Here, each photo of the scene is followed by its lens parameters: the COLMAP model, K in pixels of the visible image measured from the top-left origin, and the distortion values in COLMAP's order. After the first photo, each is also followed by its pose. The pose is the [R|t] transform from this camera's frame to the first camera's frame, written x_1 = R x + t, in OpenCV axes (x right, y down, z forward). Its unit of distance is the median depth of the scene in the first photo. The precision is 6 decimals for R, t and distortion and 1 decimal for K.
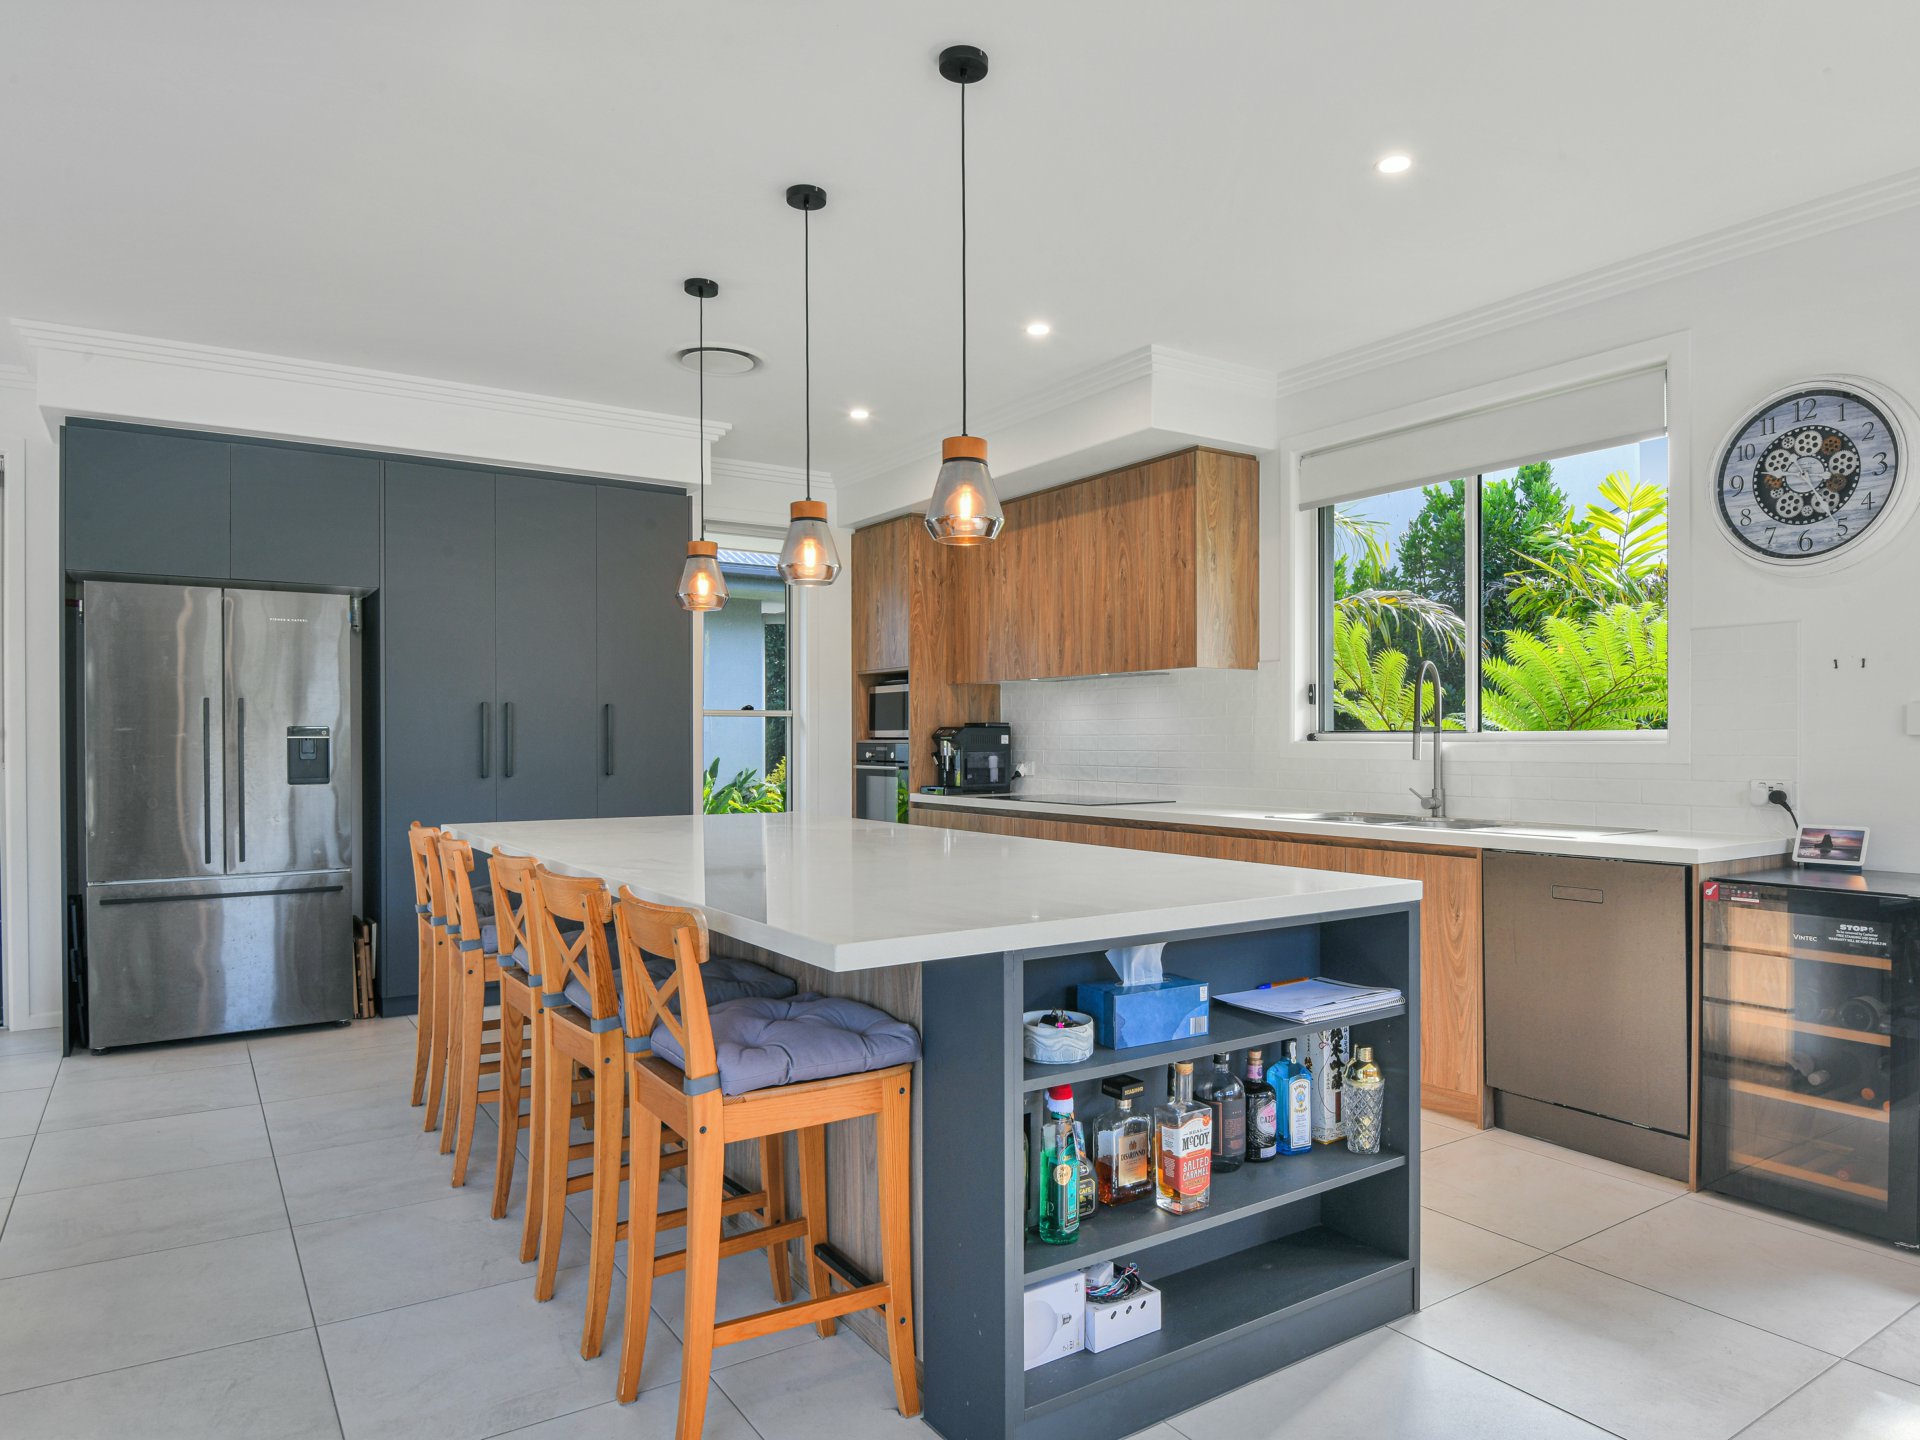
lens RADIAL K [[1202.6, 0, 984.1], [0, 1202.6, 748.8], [0, 0, 1]] dist [0.019103, -0.044512]
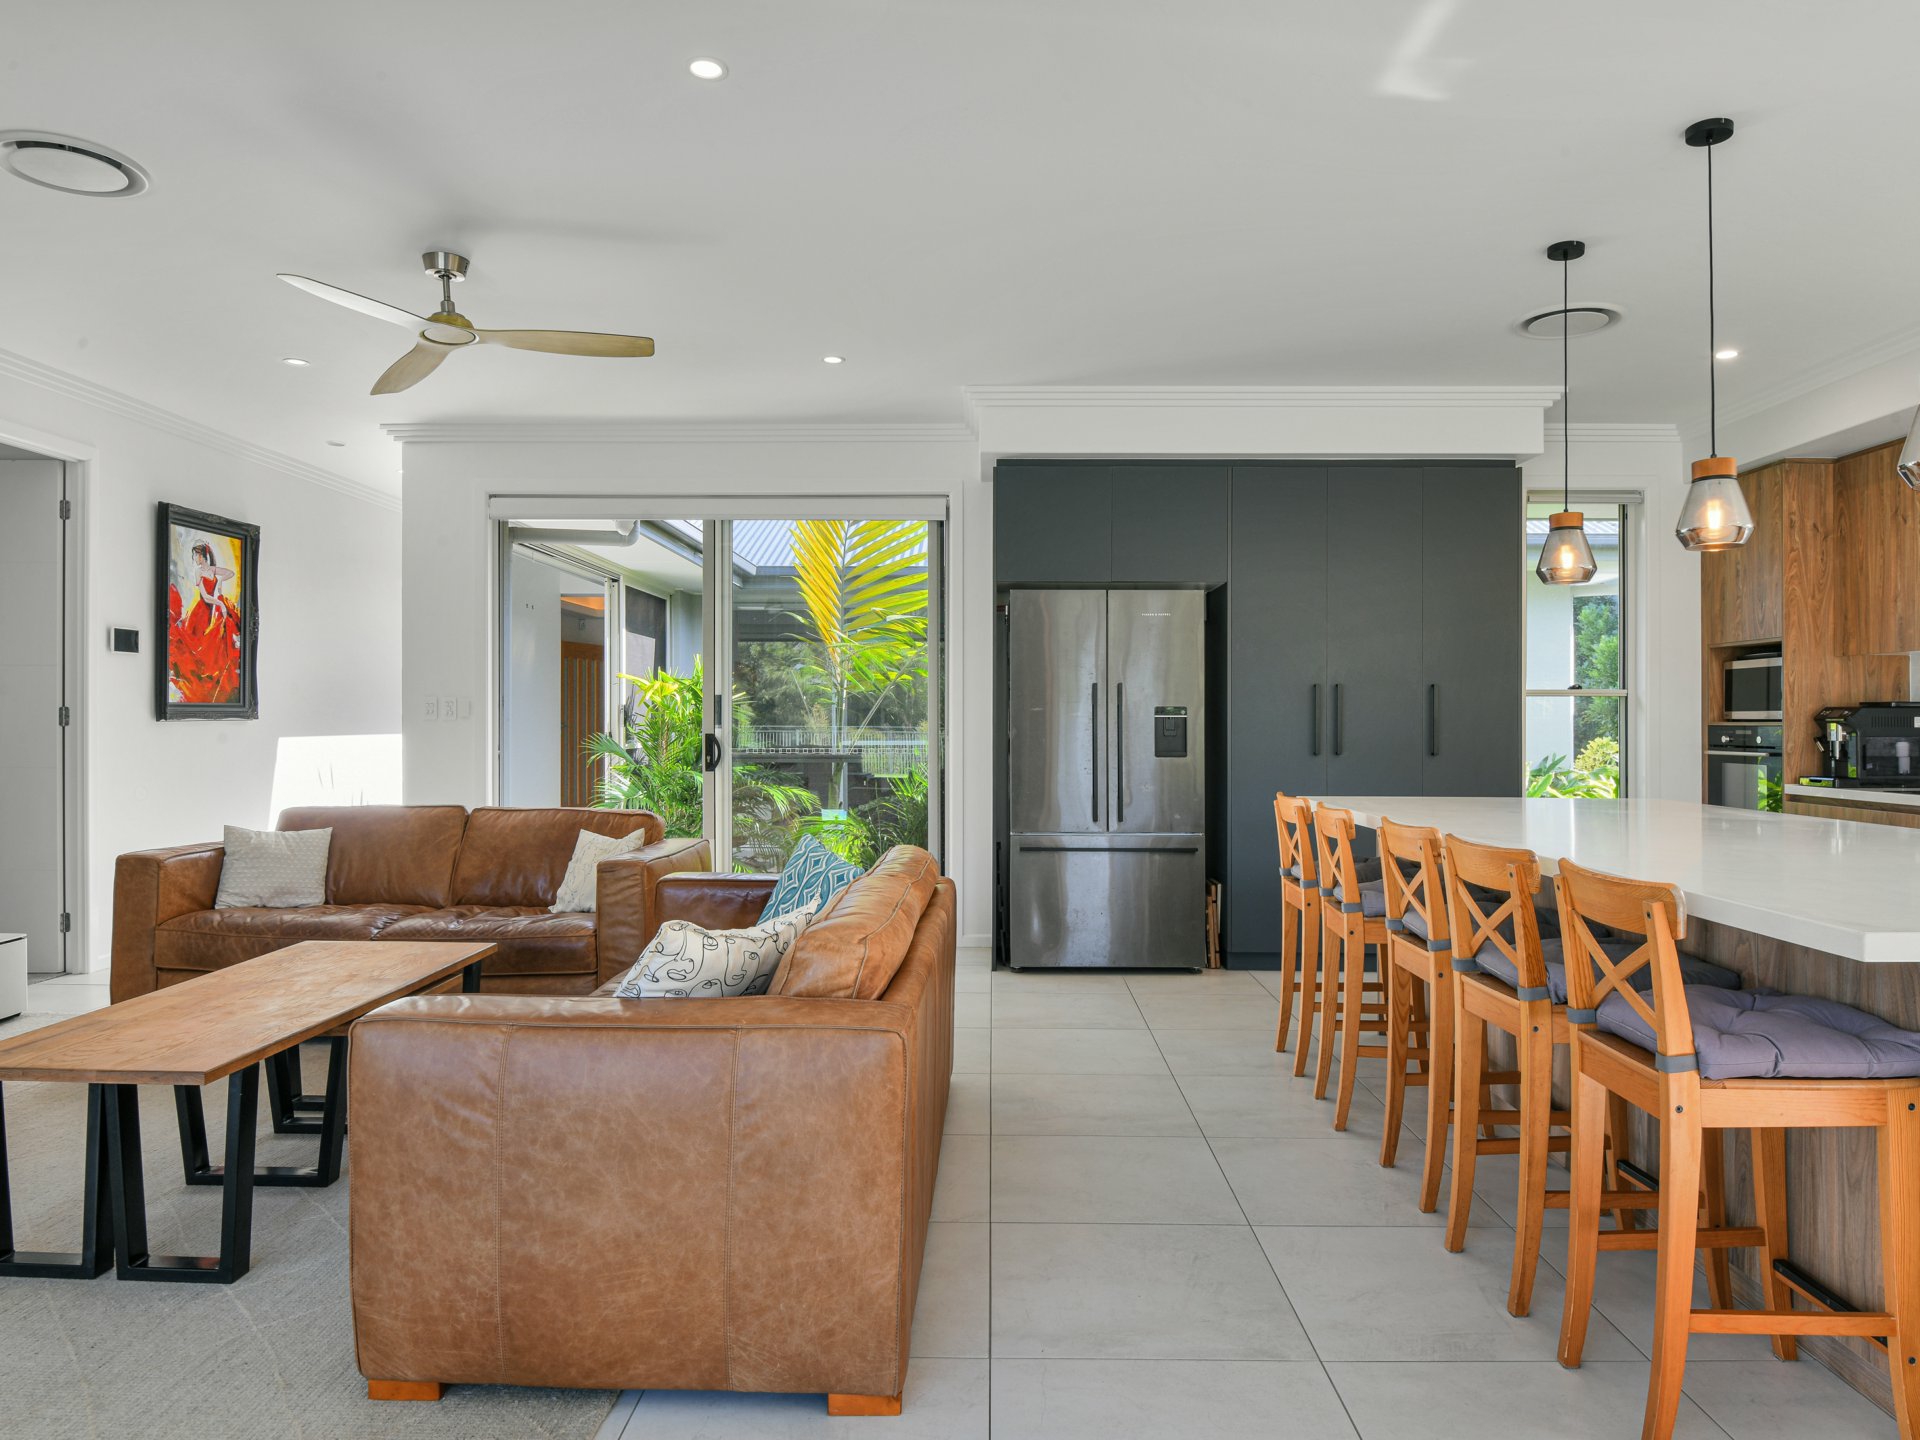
lens RADIAL K [[1214.9, 0, 981.0], [0, 1214.9, 724.1], [0, 0, 1]] dist [0.007988, -0.035524]
pose [[0.822371, 0.005693, -0.568923, -0.057281], [-0.009978, 0.999940, -0.004418, 0.005086], [0.568864, 0.009310, 0.822379, -0.055383]]
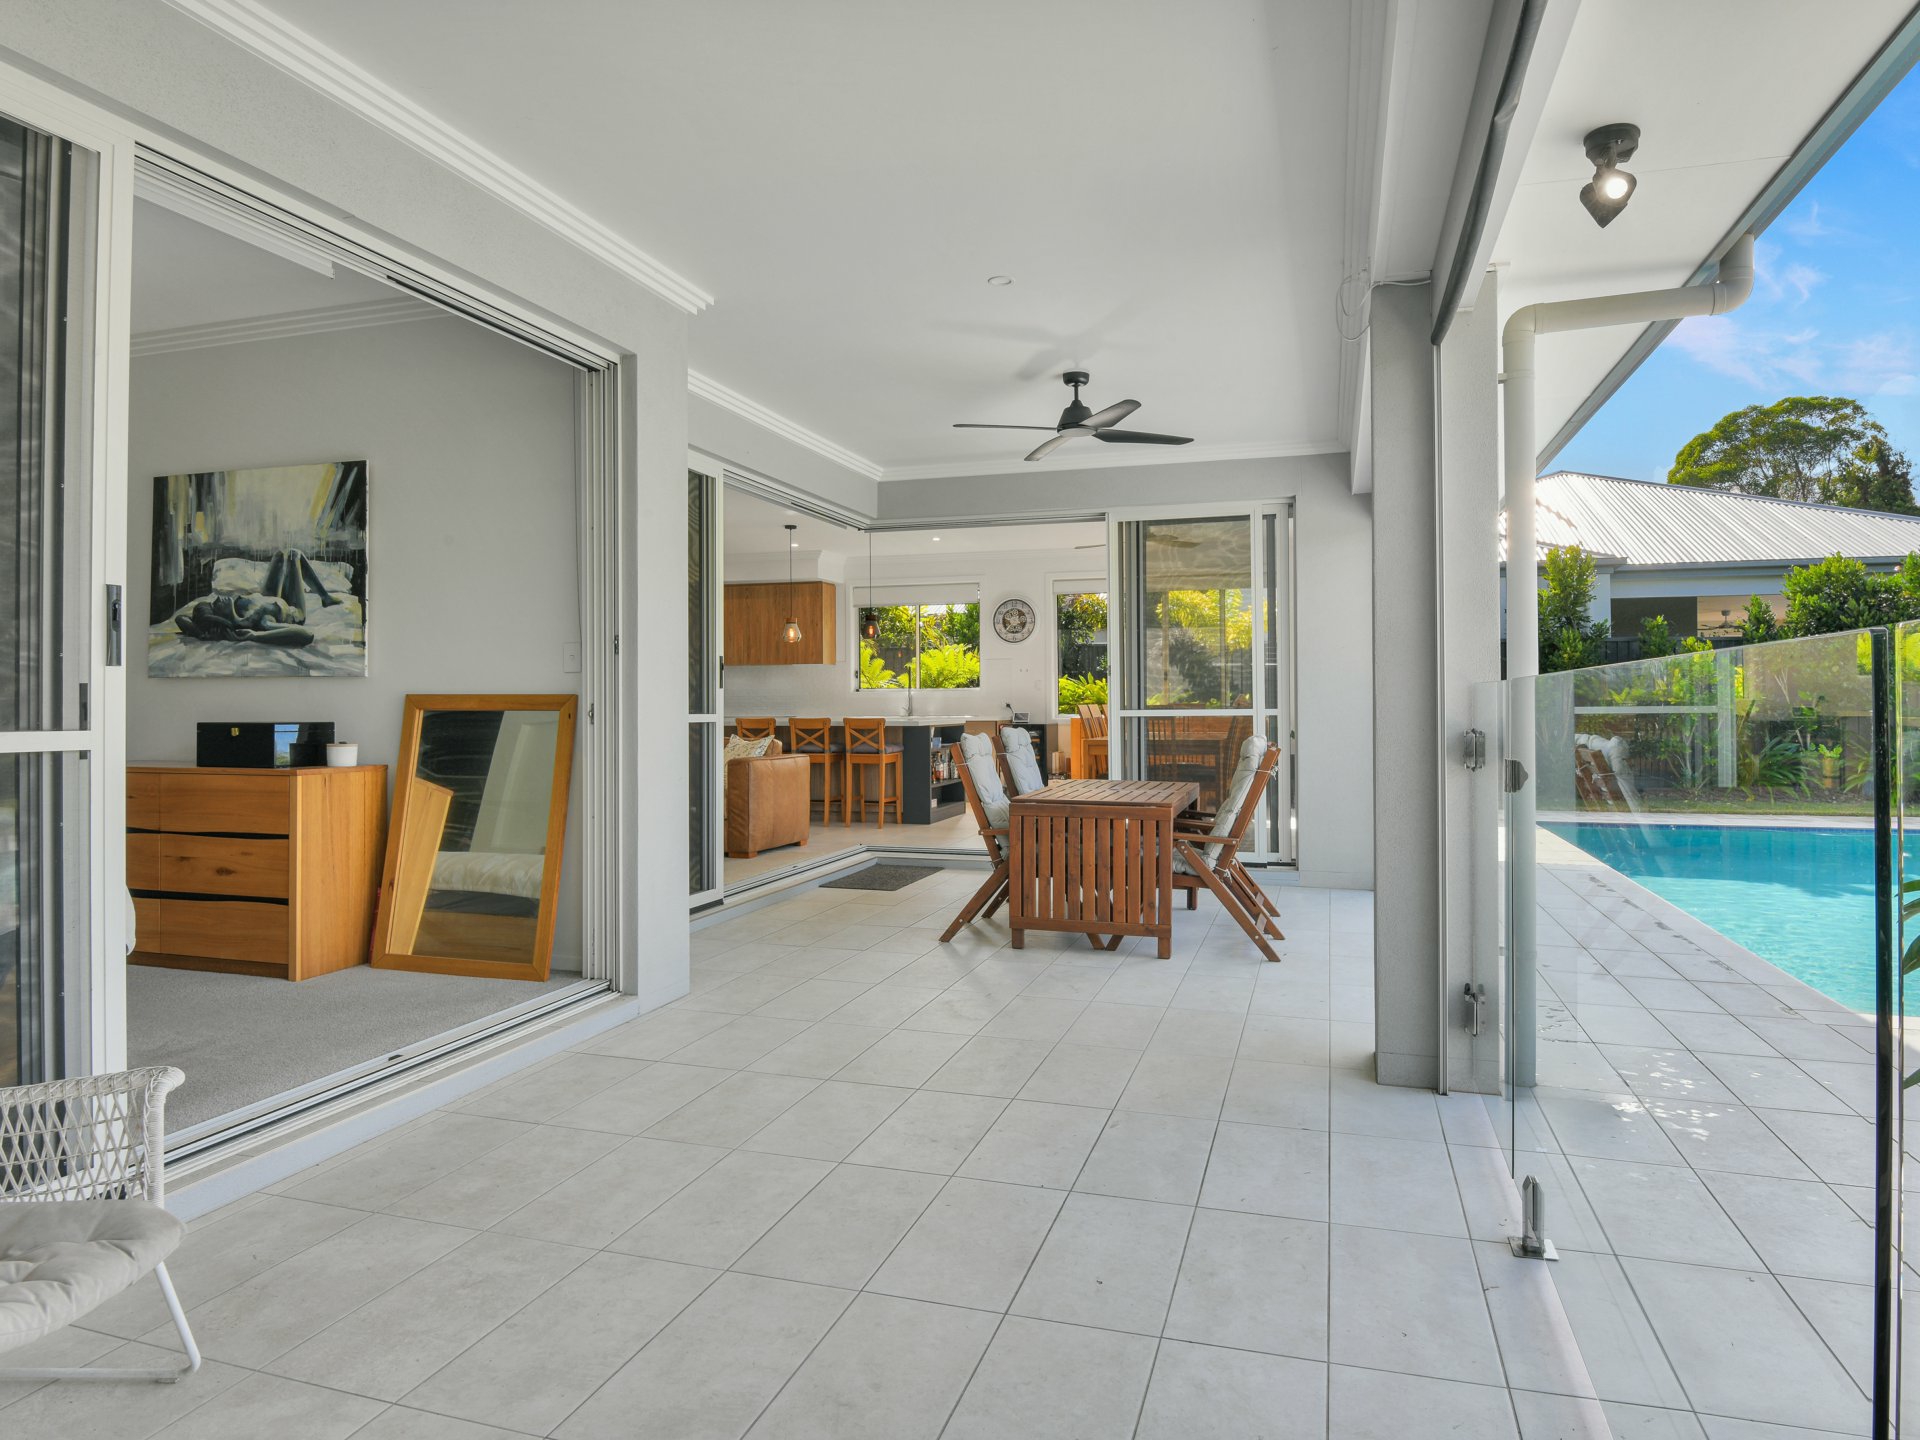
lens RADIAL K [[1180.0, 0, 960.0], [0, 1180.0, 720.0], [0, 0, 1]] dist [0.007313, -0.028266]
pose [[0.780015, -0.009839, 0.625684, -1.319639], [0.007684, 0.999952, 0.006144, 0.046298], [-0.625714, 0.000015, 0.780052, -1.332329]]
